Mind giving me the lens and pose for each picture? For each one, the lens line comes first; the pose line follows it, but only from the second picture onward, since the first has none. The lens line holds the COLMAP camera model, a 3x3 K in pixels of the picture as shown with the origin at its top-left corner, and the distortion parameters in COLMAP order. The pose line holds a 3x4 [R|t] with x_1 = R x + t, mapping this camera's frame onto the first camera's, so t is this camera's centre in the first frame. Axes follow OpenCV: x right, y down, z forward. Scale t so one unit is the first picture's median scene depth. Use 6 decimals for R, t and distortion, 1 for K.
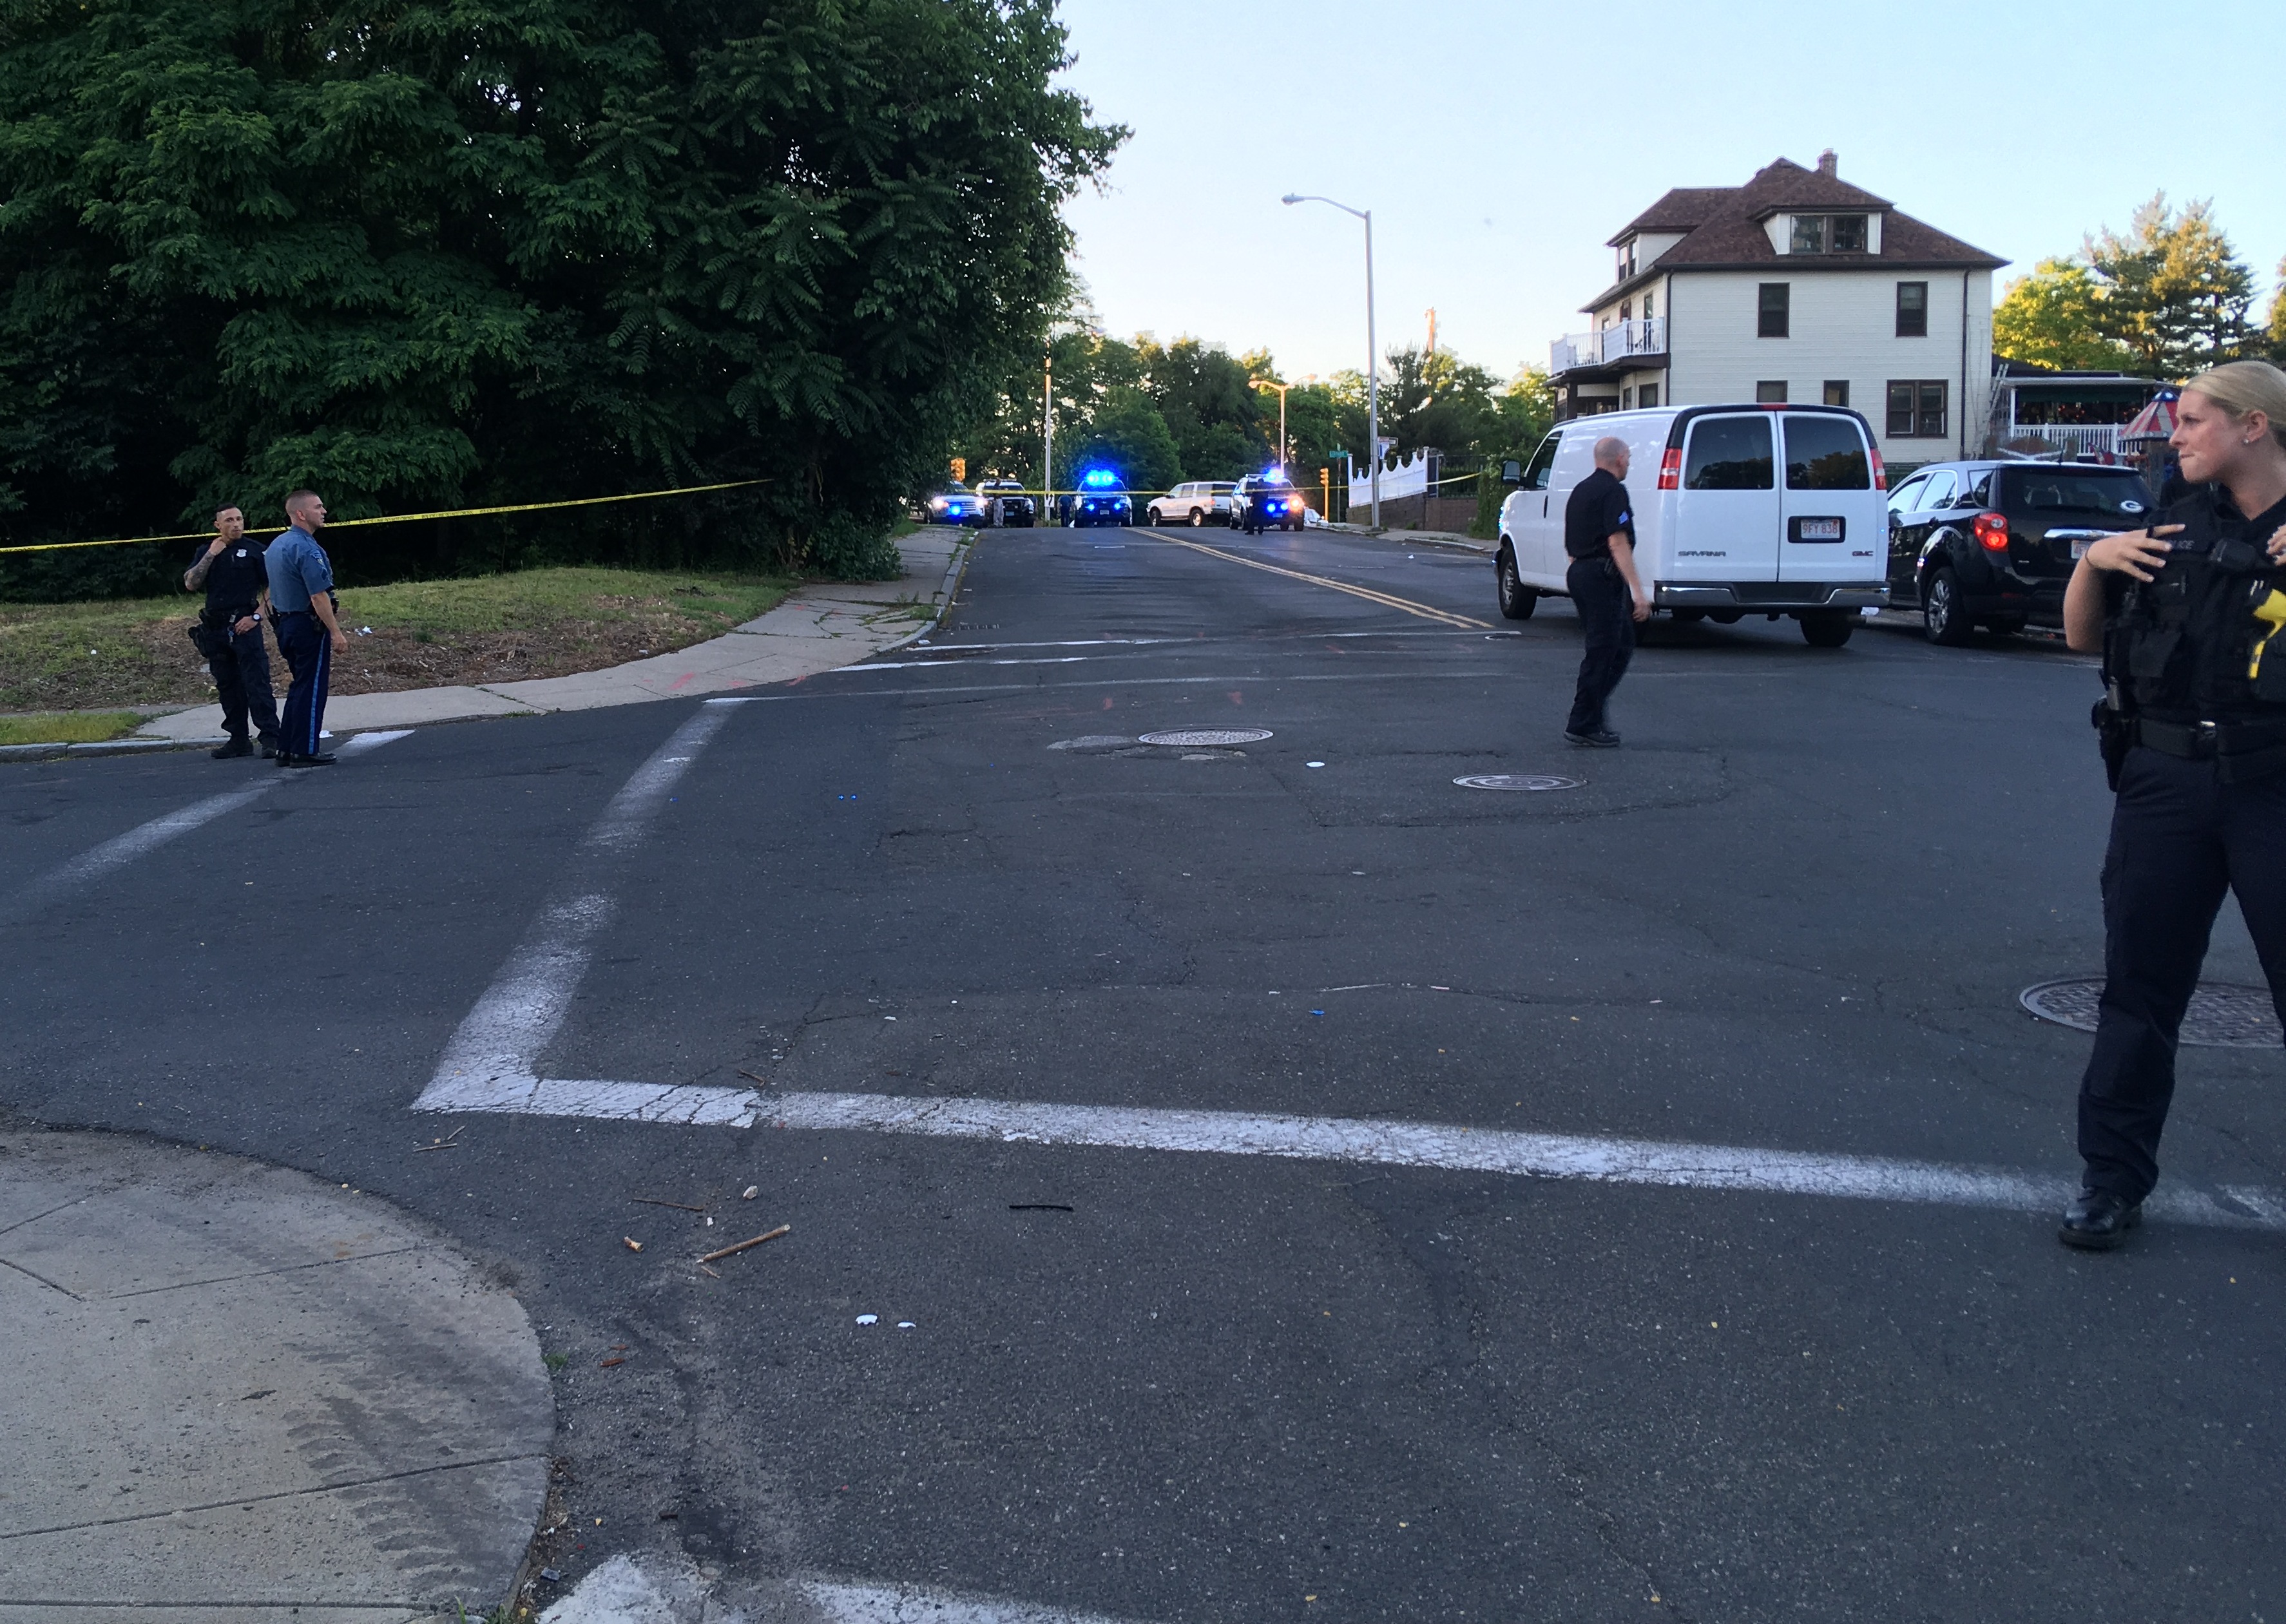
lens RADIAL K [[2685.0, 0, 1137.7], [0, 2685.0, 655.0], [0, 0, 1]] dist [0.117186, -0.163672]
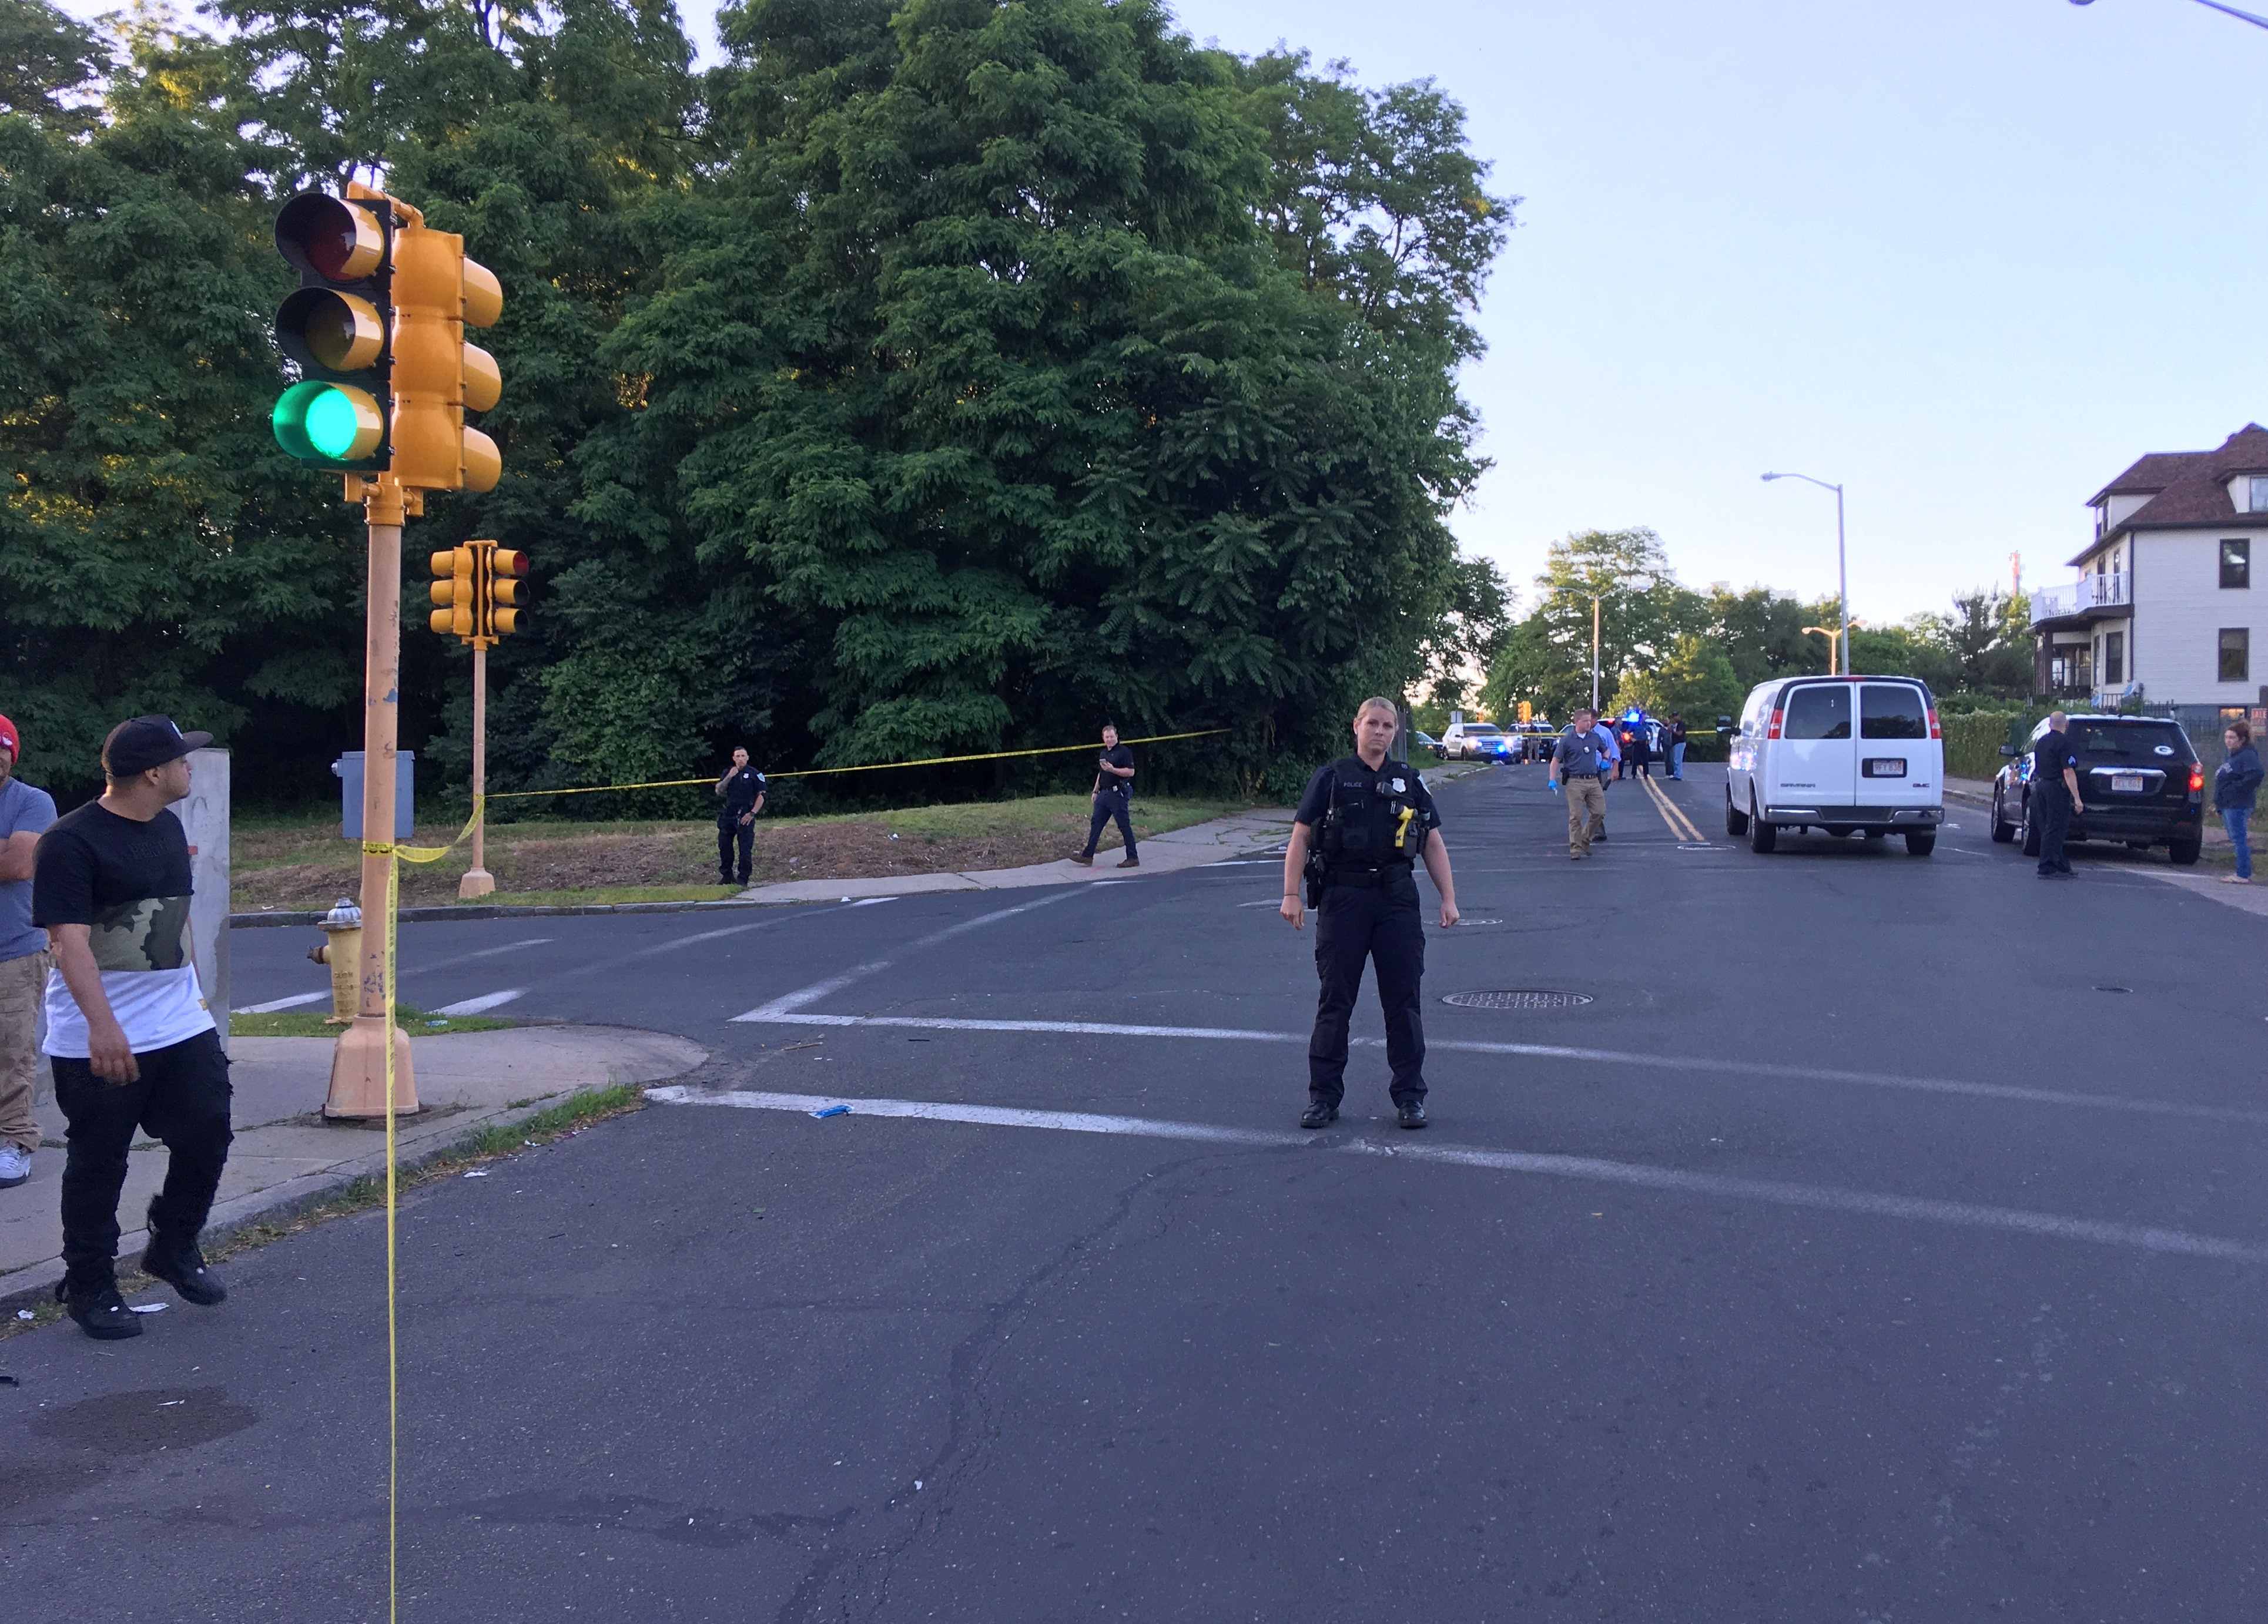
lens RADIAL K [[2582.8, 0, 1134.0], [0, 2582.8, 812.0], [0, 0, 1]] dist [0.026465, 0.046022]
pose [[0.966980, 0.003206, -0.254833, 0.156307], [-0.010265, 0.999599, -0.026376, 0.010453], [0.254646, 0.028121, 0.966625, -0.262692]]
